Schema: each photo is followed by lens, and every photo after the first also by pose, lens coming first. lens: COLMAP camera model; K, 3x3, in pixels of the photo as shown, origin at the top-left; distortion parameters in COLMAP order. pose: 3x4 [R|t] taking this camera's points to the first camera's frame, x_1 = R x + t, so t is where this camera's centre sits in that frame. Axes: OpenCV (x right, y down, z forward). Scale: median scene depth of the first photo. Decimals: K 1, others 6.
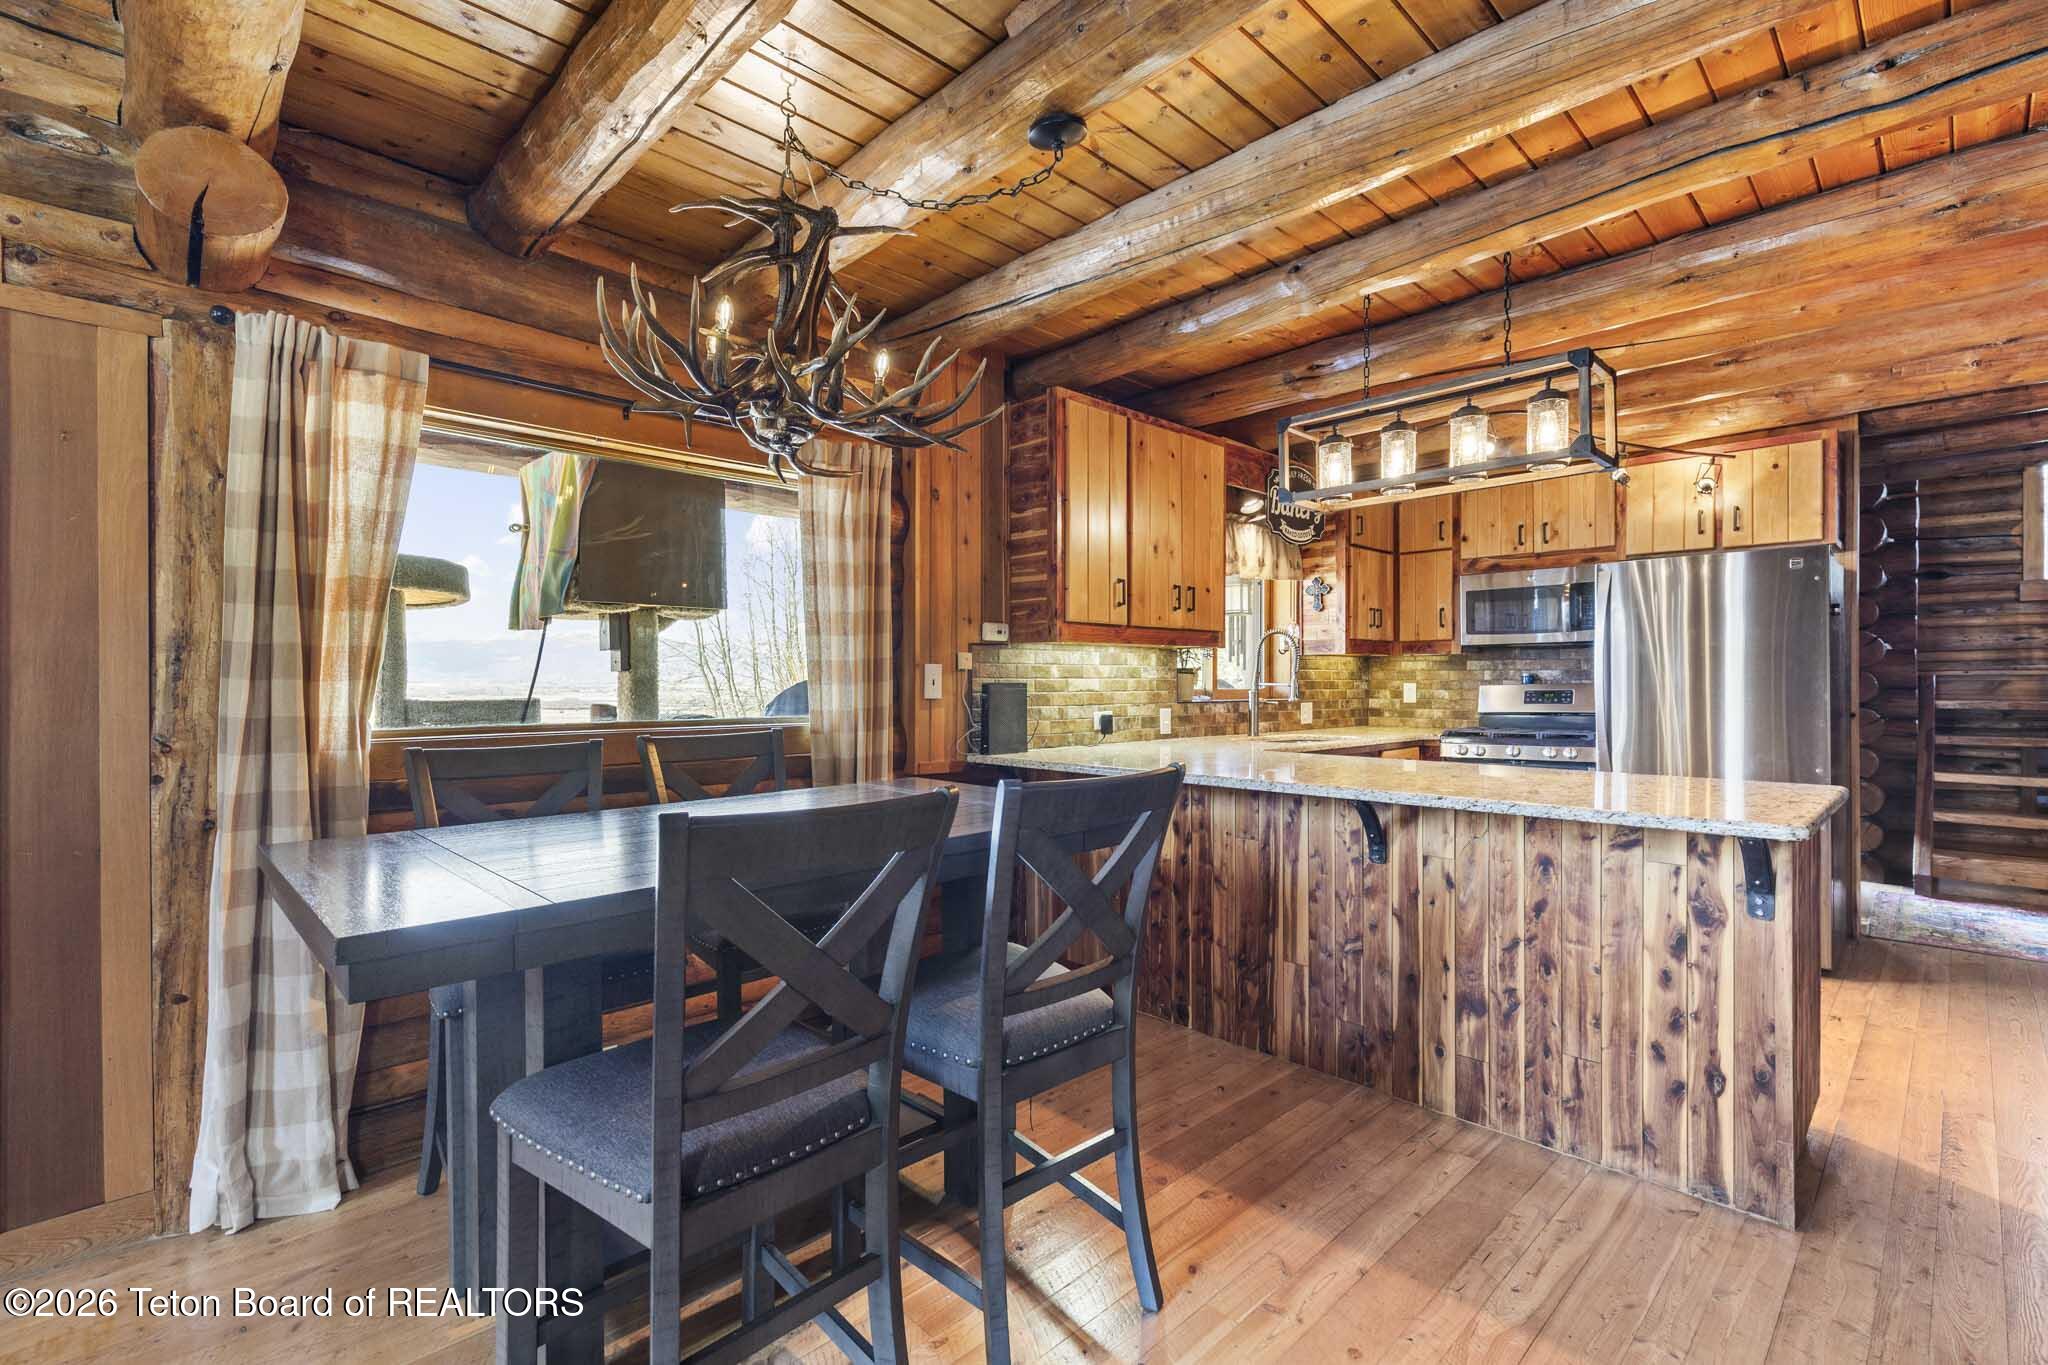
lens RADIAL K [[912.8, 0, 1036.8], [0, 912.8, 680.1], [0, 0, 1]] dist [0.005603, -0.001233]
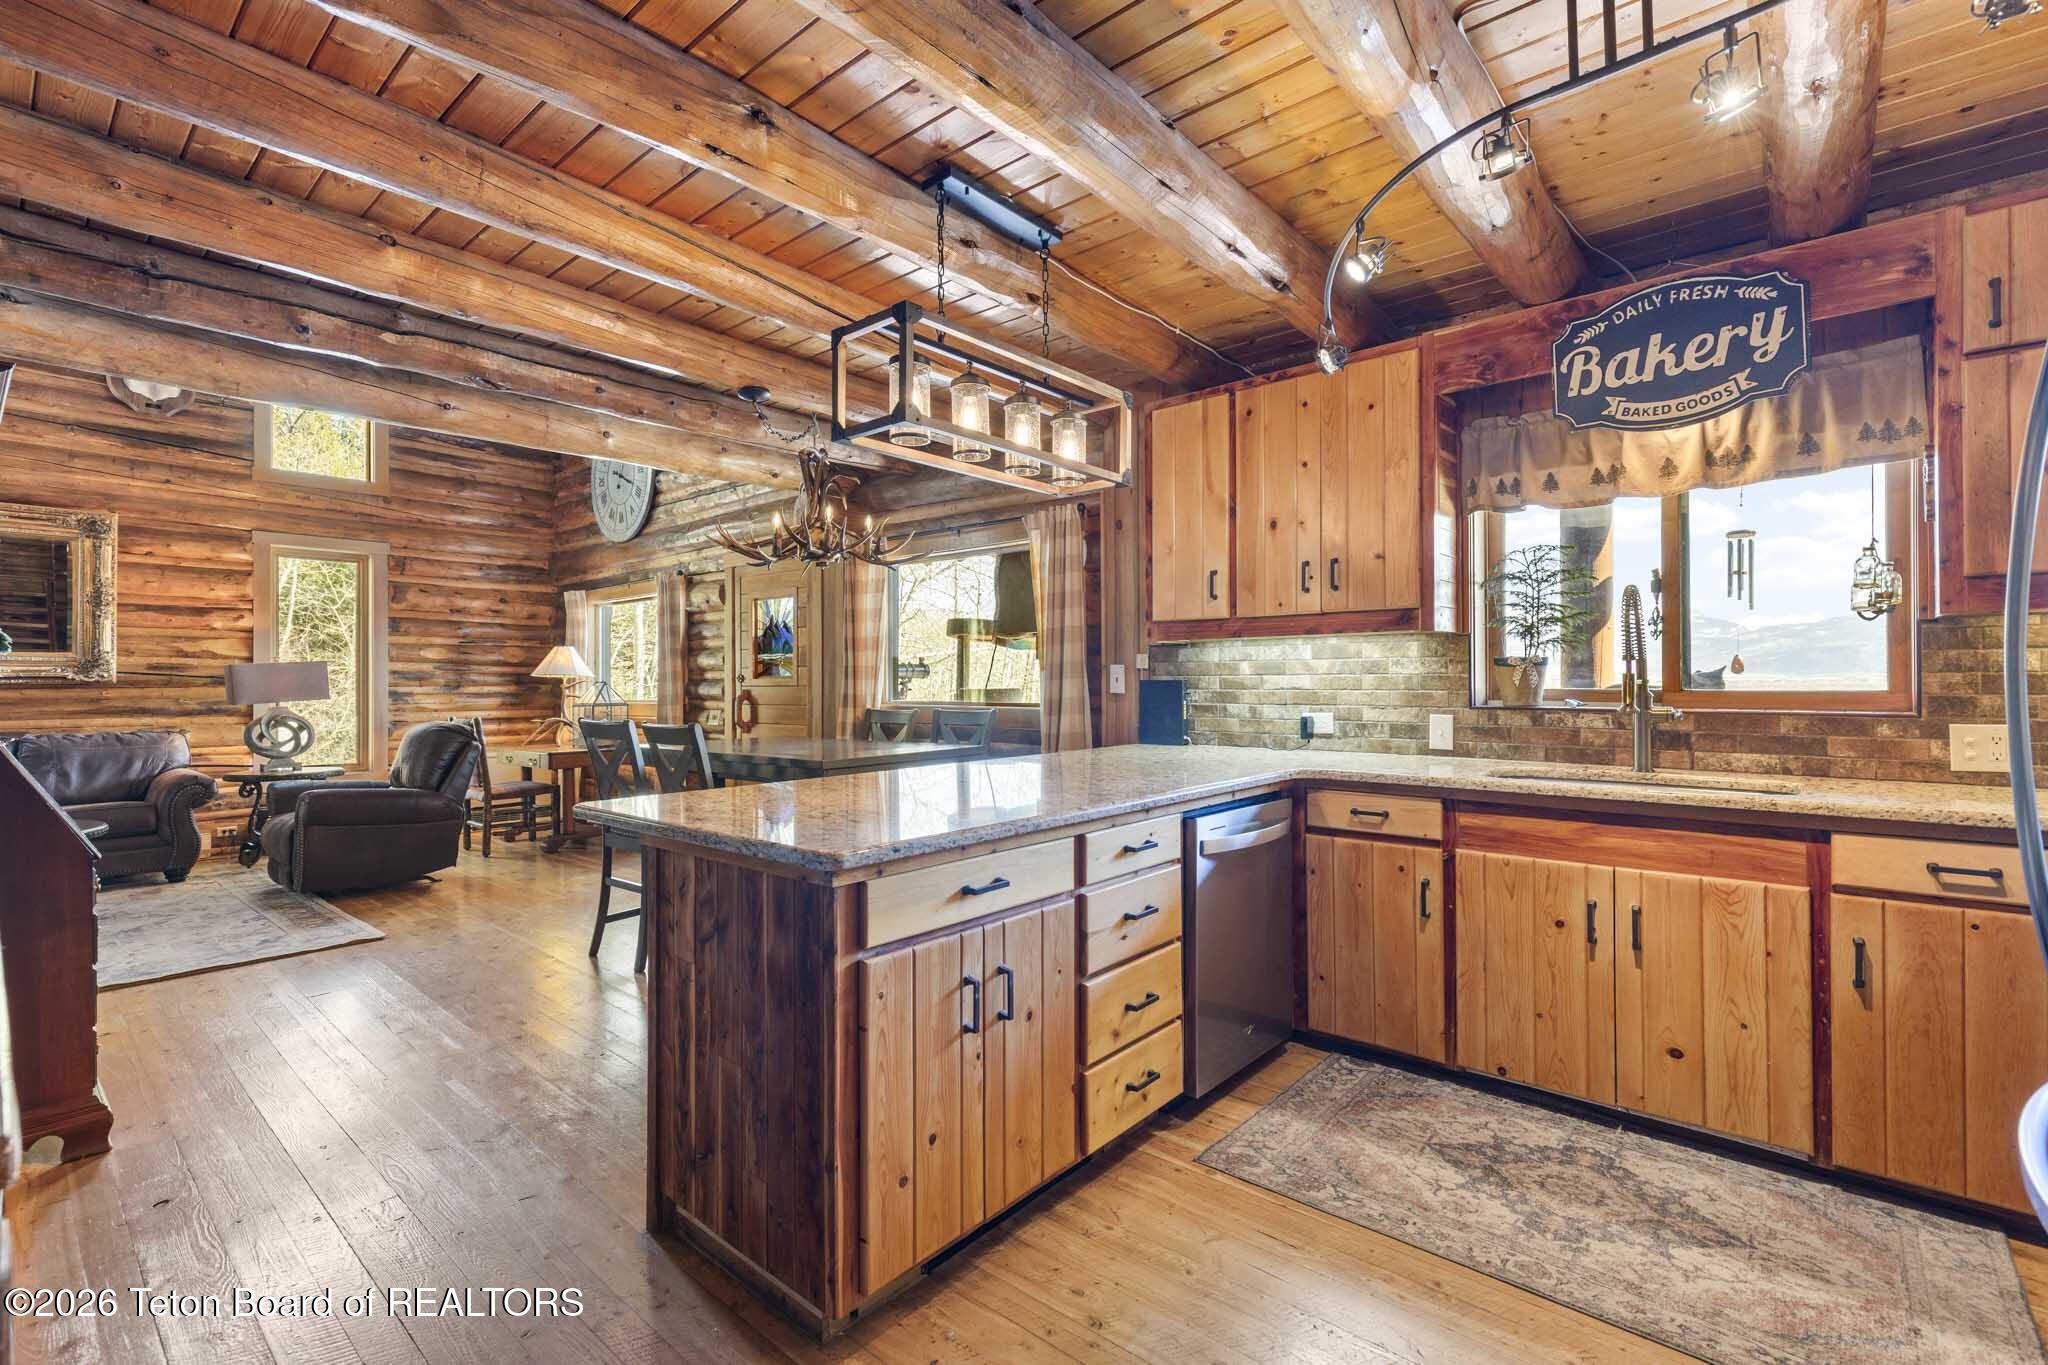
lens RADIAL K [[912.8, 0, 1032.4], [0, 912.8, 677.0], [0, 0, 1]] dist [0.005603, -0.001233]
pose [[0.082089, -0.000229, -0.996625, 1.283833], [0.007678, 0.999970, 0.000403, -0.003029], [0.996595, -0.007685, 0.082088, 0.924148]]
